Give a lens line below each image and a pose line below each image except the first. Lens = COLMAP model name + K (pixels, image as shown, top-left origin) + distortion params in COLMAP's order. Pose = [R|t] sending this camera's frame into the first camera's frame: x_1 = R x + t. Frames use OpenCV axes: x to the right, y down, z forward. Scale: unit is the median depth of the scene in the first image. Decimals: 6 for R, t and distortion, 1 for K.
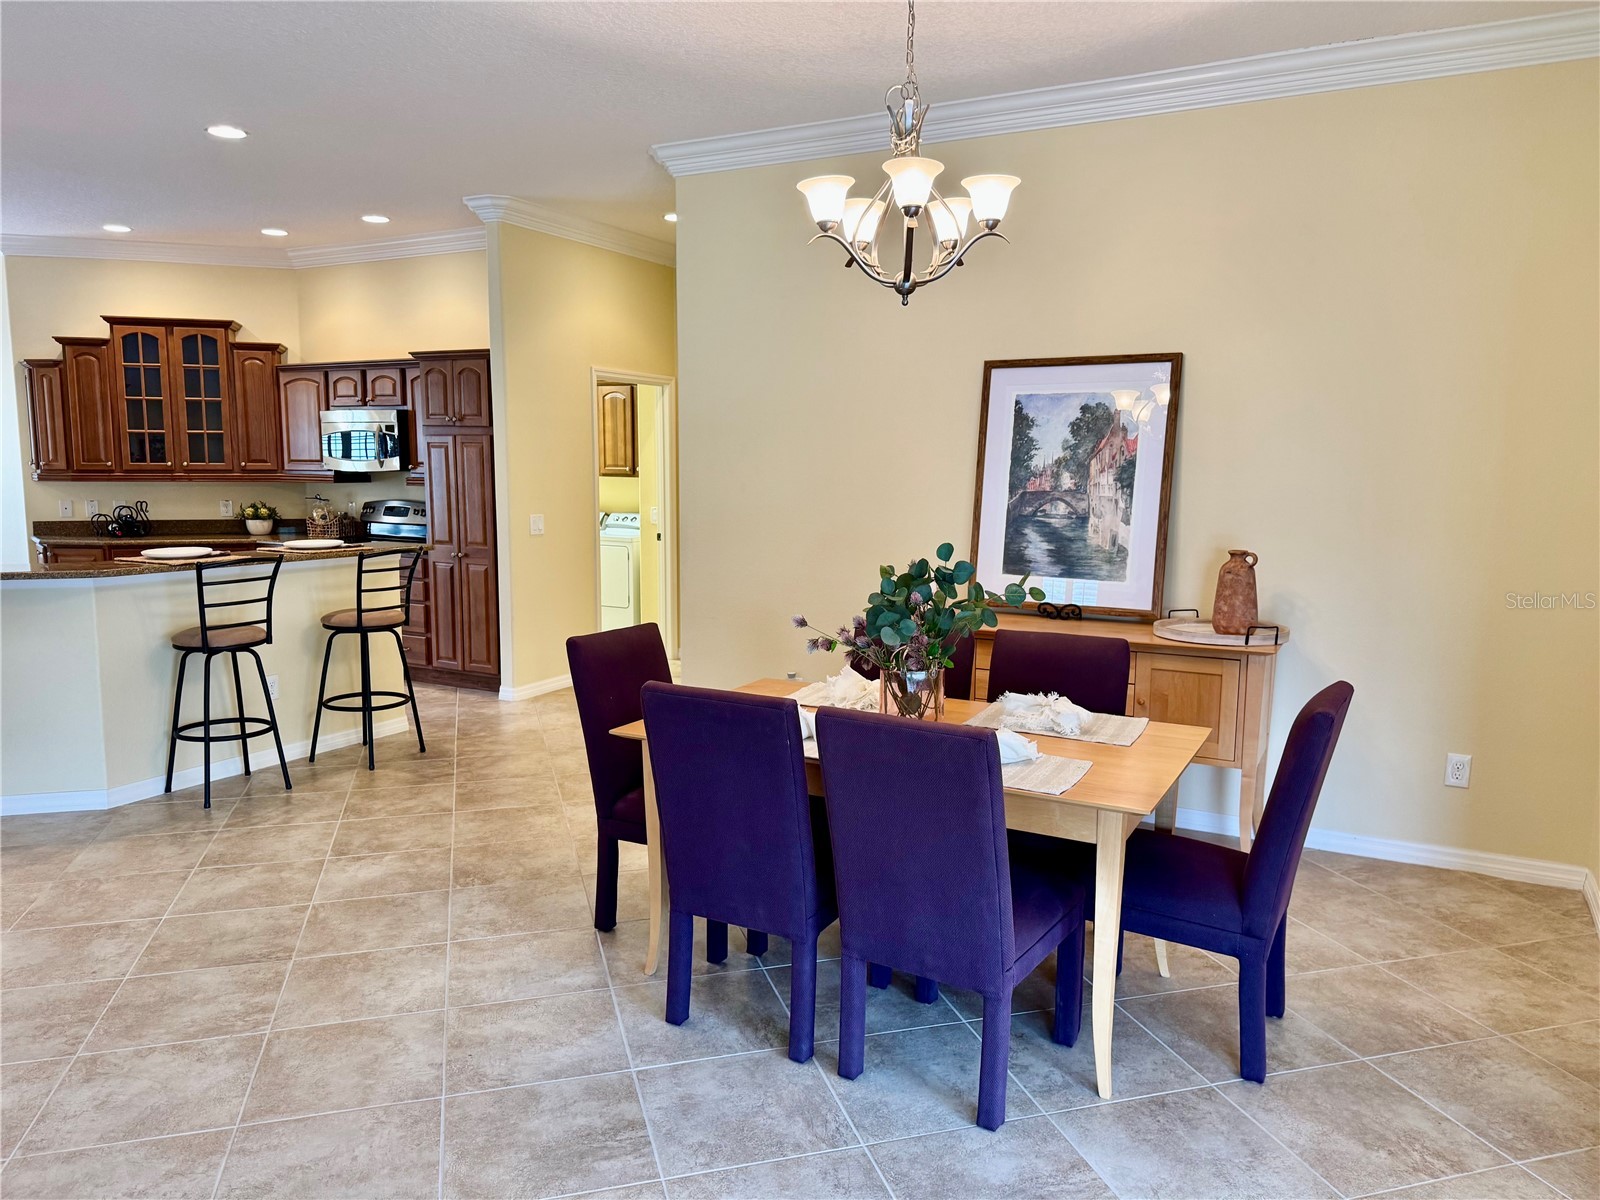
lens RADIAL K [[1127.3, 0, 803.3], [0, 1127.3, 613.9], [0, 0, 1]] dist [0.061897, -0.080268]
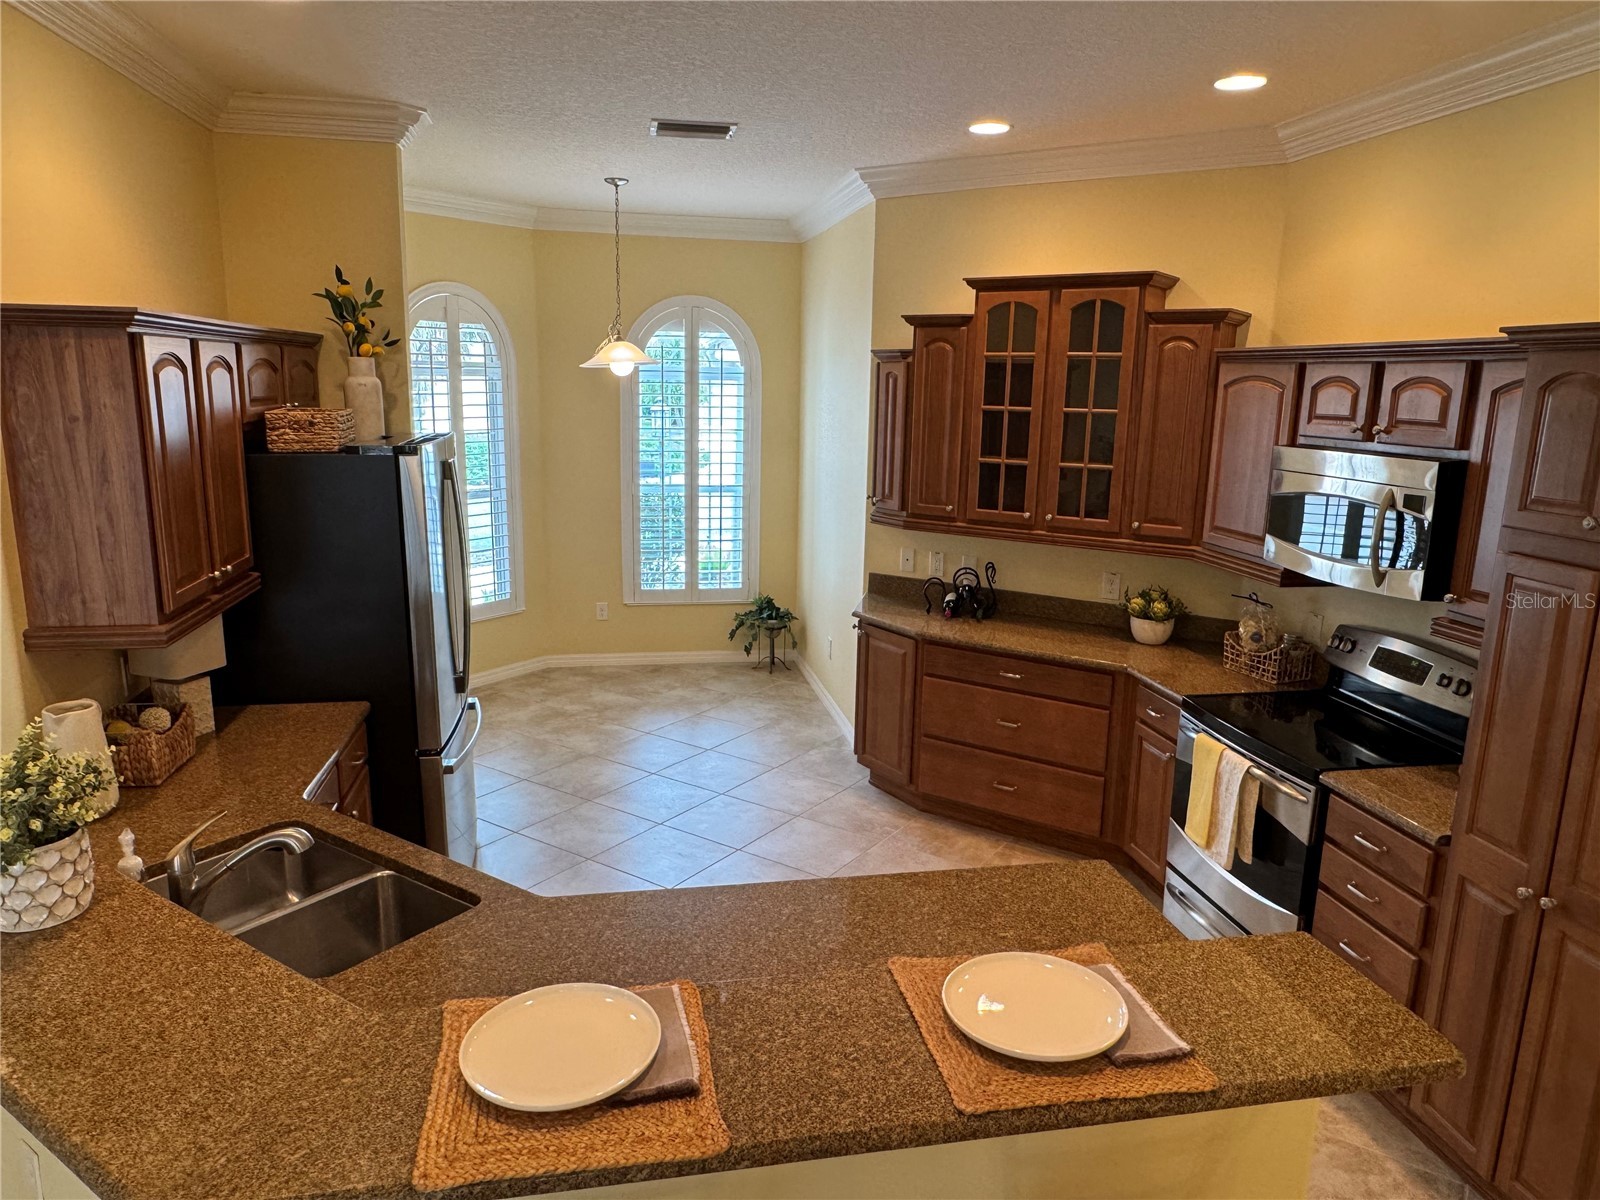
lens RADIAL K [[1060.9, 0, 787.1], [0, 1060.9, 602.9], [0, 0, 1]] dist [-0.016473, 0.003326]
pose [[0.621034, 0.168863, -0.765377, -0.192780], [-0.120267, 0.985482, 0.119838, -0.139941], [0.774501, 0.017626, 0.632327, 0.545228]]
